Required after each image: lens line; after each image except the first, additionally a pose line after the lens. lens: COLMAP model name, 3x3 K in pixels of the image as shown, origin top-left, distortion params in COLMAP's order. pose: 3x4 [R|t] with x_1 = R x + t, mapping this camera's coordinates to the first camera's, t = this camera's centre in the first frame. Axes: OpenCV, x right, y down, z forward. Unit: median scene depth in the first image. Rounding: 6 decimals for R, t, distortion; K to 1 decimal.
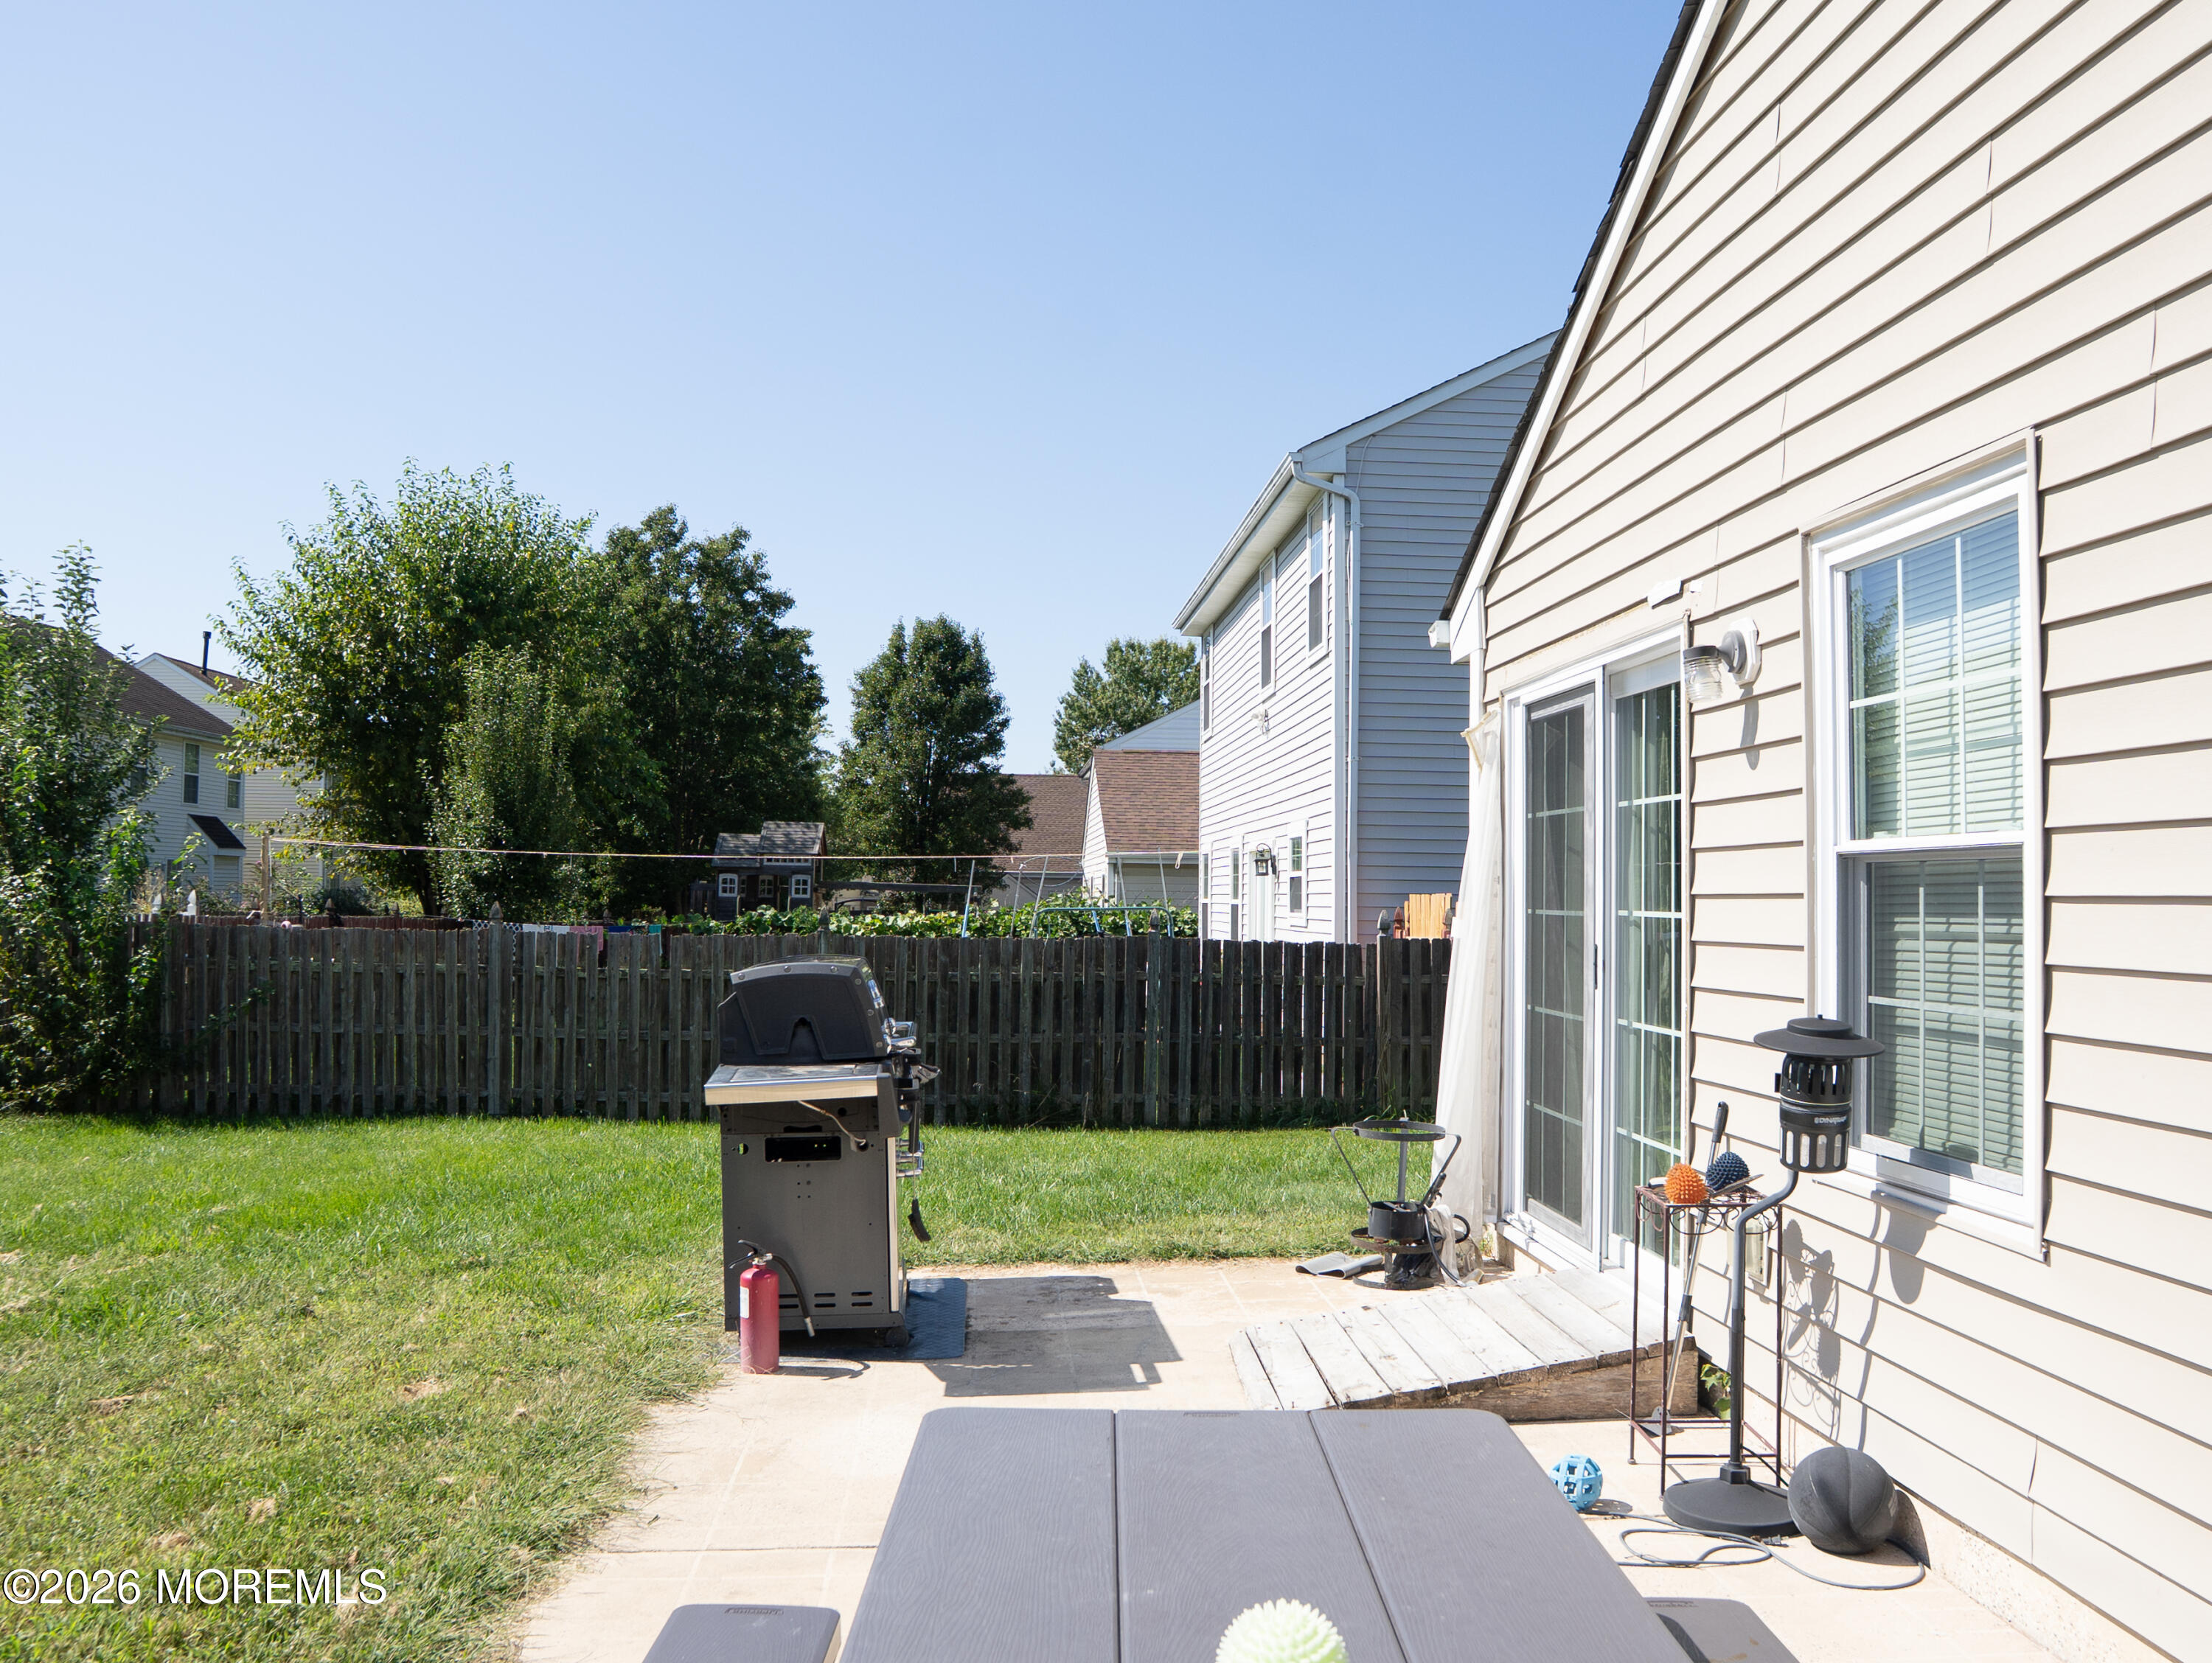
lens RADIAL K [[1768.8, 0, 1106.0], [0, 1768.8, 831.5], [0, 0, 1]] dist [-0.003666, 0.000354]
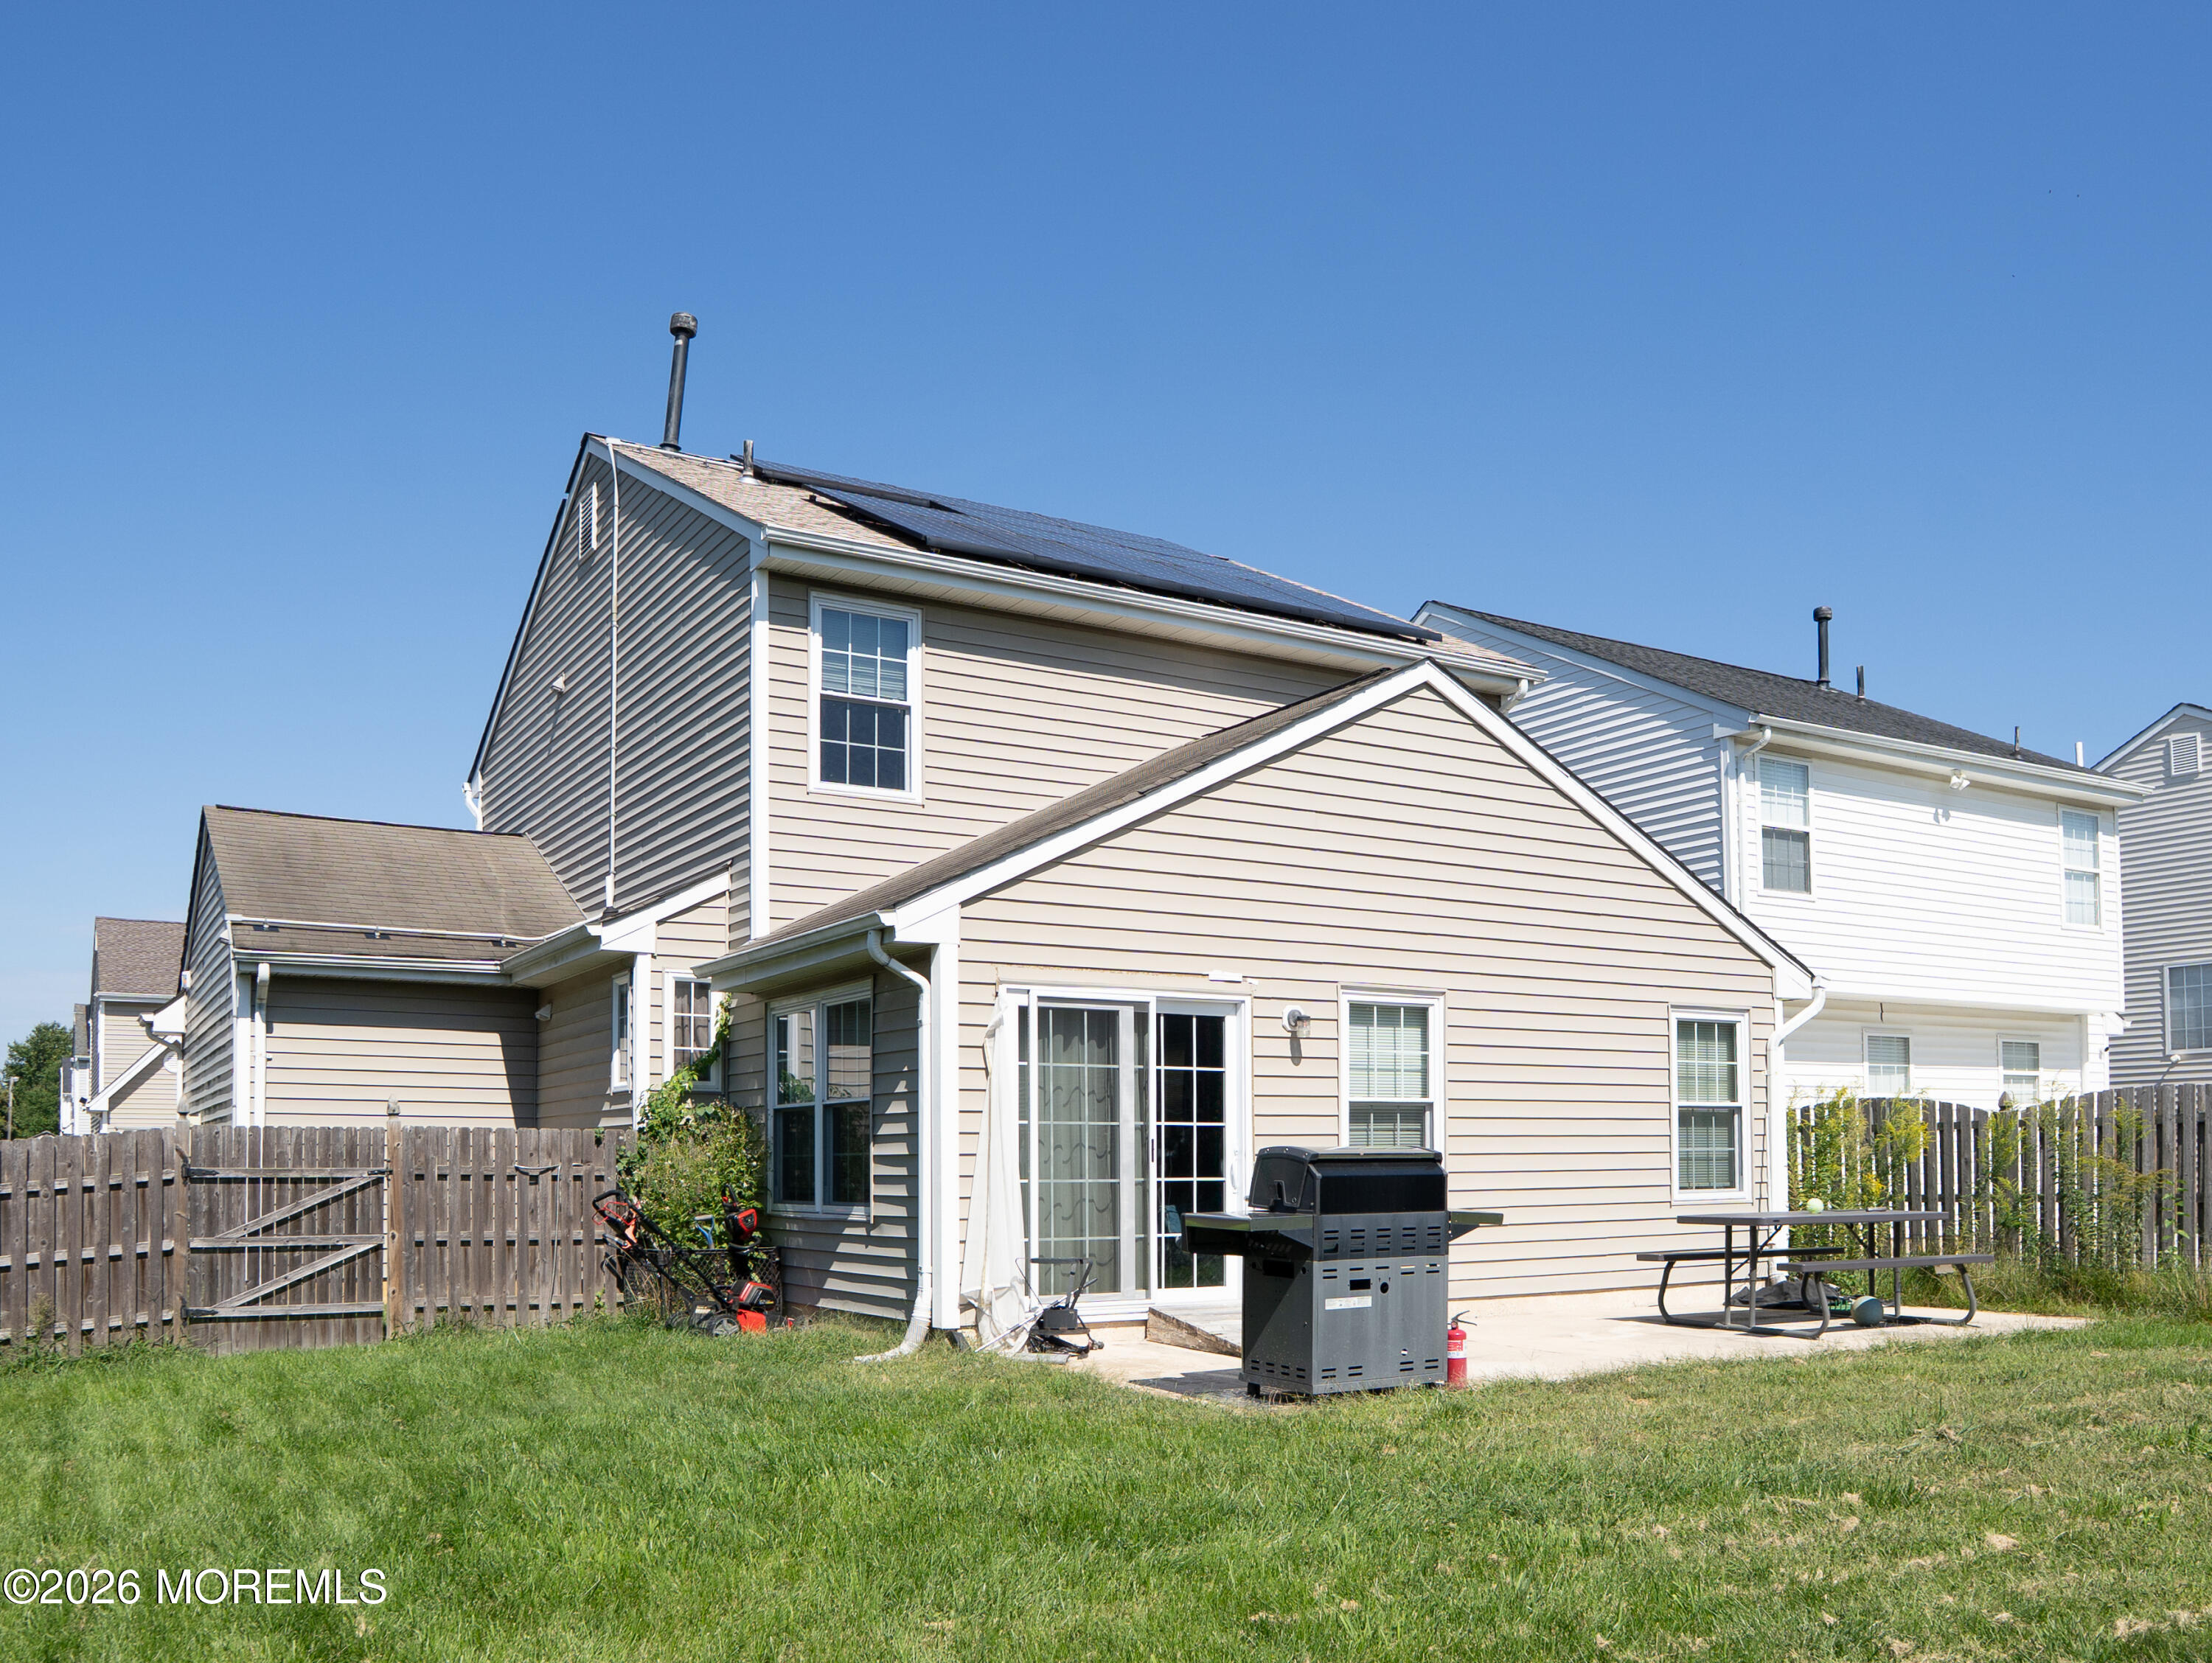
lens RADIAL K [[1811.6, 0, 1113.2], [0, 1811.6, 1082.1], [0, 0, 1]] dist [-0.138853, 0.151237]
pose [[-0.456574, 0.036557, 0.888934, -1.943625], [-0.032398, 0.997810, -0.057674, 0.156074], [-0.889095, -0.055132, -0.454390, 2.579372]]
